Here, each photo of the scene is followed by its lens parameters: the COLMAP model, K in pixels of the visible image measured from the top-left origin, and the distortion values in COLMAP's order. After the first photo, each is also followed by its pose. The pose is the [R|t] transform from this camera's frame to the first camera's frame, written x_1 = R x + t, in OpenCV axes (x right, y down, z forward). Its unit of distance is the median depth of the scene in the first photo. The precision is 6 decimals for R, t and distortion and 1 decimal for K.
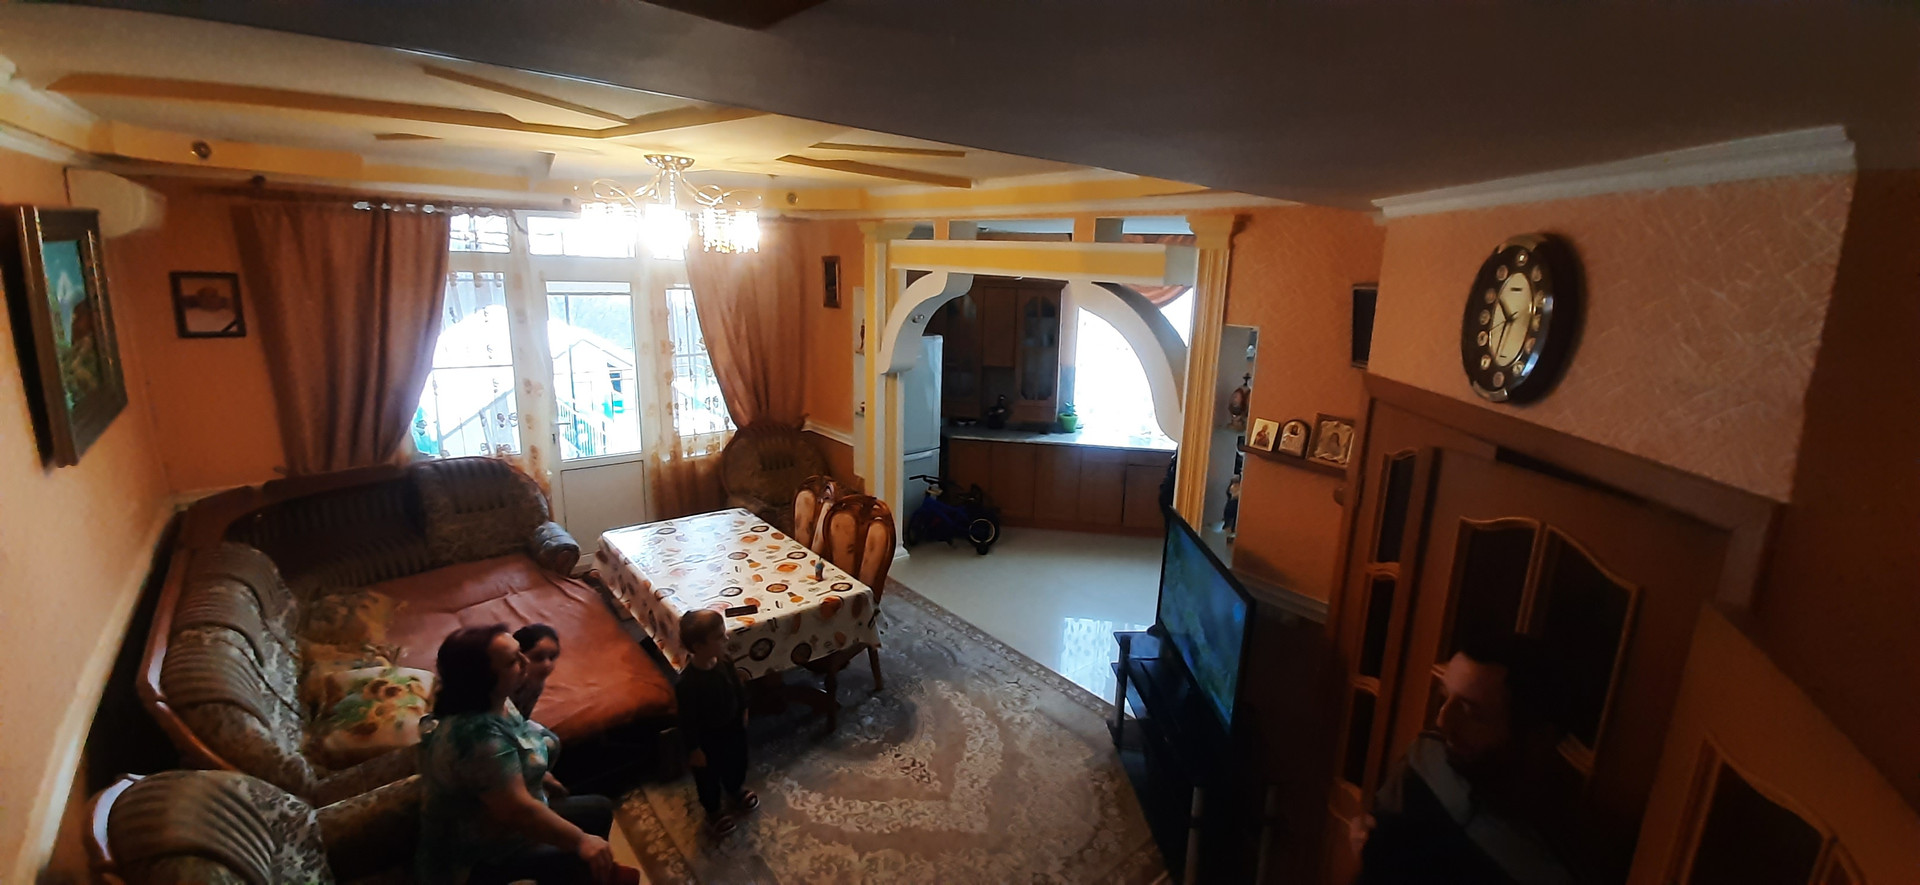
lens RADIAL K [[750.8, 0, 983.1], [0, 750.8, 426.3], [0, 0, 1]] dist [0.000606, -0.014909]
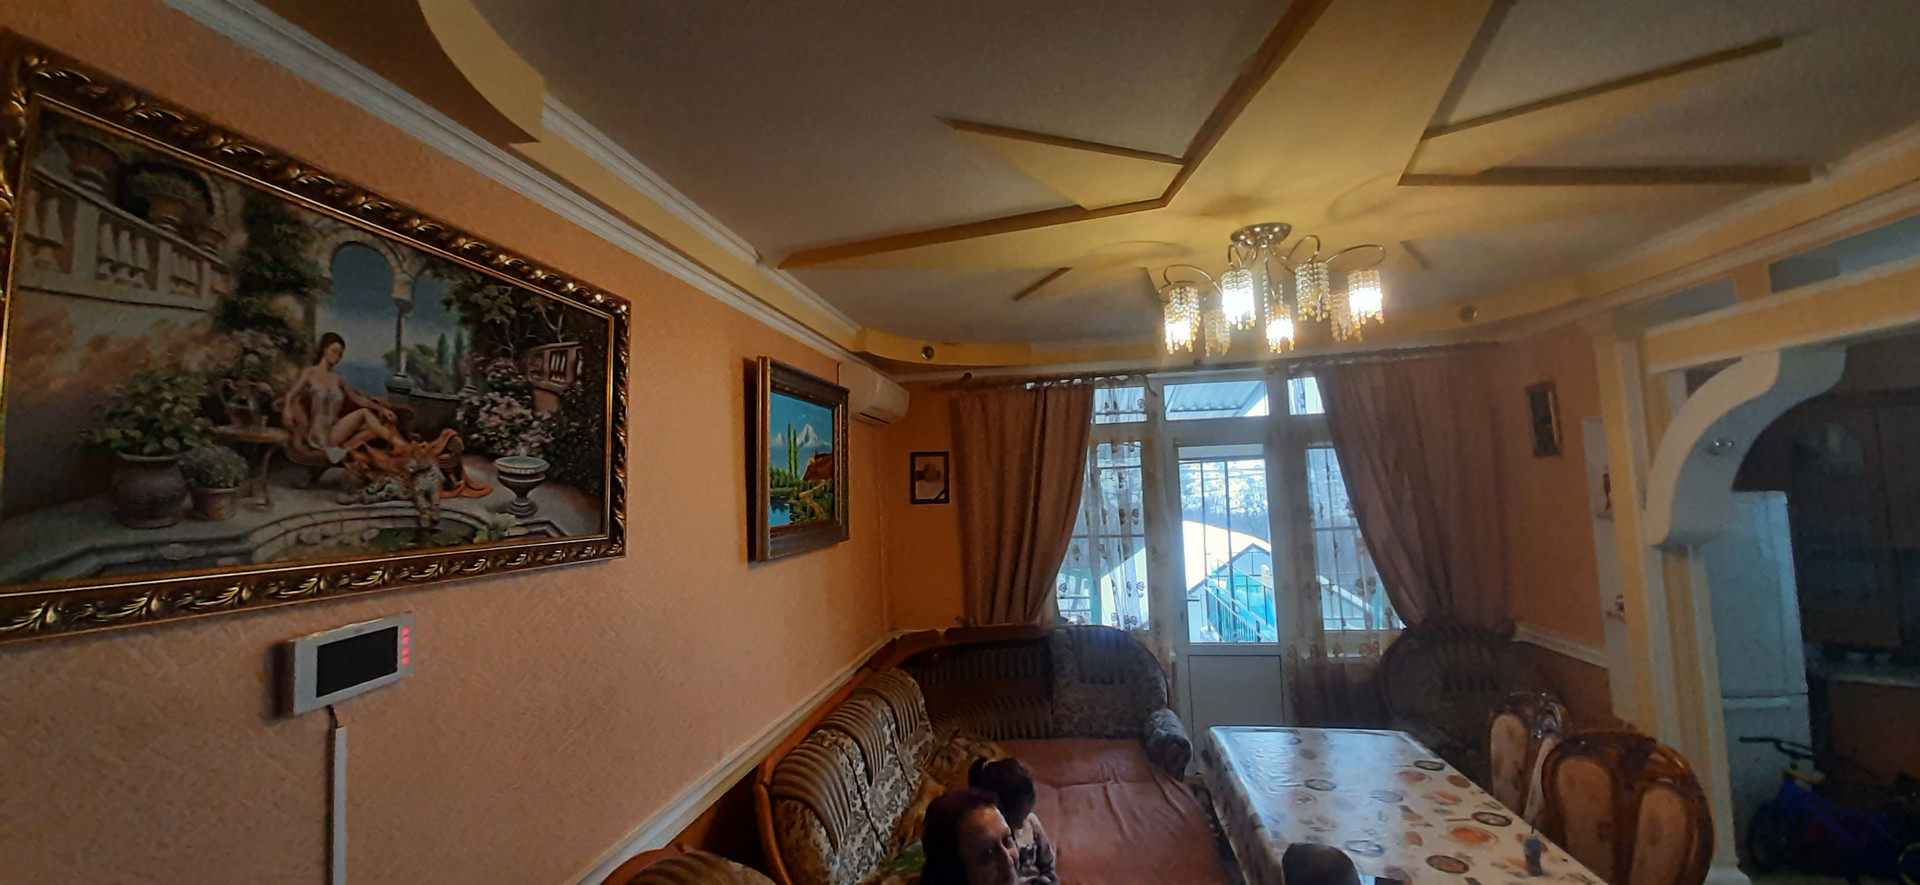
lens RADIAL K [[750.9, 0, 971.2], [0, 750.9, 426.4], [0, 0, 1]] dist [0.011720, -0.014100]
pose [[0.643447, -0.126580, -0.754953, -0.022960], [-0.110718, 0.960474, -0.255404, 0.064907], [0.757441, 0.247926, 0.603999, 0.231772]]
